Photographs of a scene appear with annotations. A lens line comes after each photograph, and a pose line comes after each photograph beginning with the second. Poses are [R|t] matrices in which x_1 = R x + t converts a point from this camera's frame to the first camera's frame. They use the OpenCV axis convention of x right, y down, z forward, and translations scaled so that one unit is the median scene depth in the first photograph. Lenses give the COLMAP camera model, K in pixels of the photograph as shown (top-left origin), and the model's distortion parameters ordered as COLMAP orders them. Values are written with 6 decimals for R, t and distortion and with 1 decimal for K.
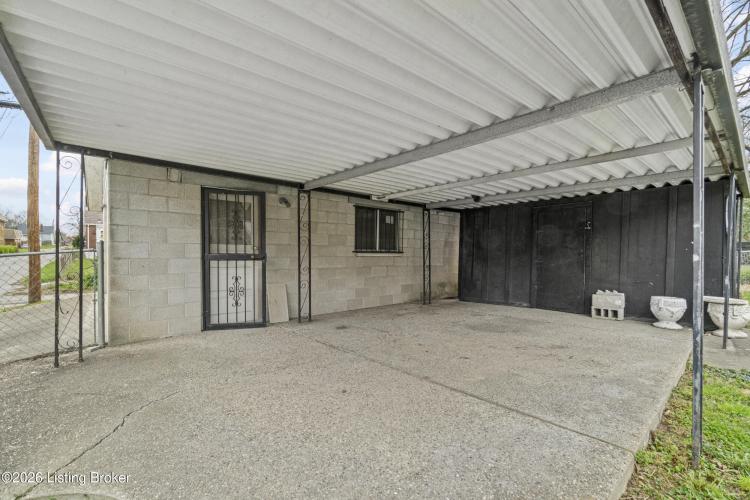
lens RADIAL K [[329.5, 0, 375.0], [0, 329.5, 250.0], [0, 0, 1]] dist [-0.000168, -0.000013]
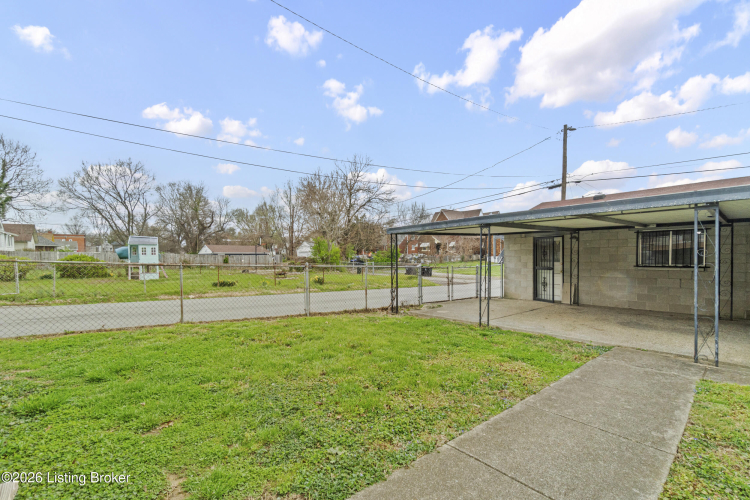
lens RADIAL K [[325.6, 0, 375.1], [0, 325.6, 270.1], [0, 0, 1]] dist [0.013600, 0.000100]
pose [[-0.023751, 0.031852, -0.999210, 1.675414], [0.018796, 0.999330, 0.031409, -0.052784], [0.999541, -0.018036, -0.024334, -0.048006]]
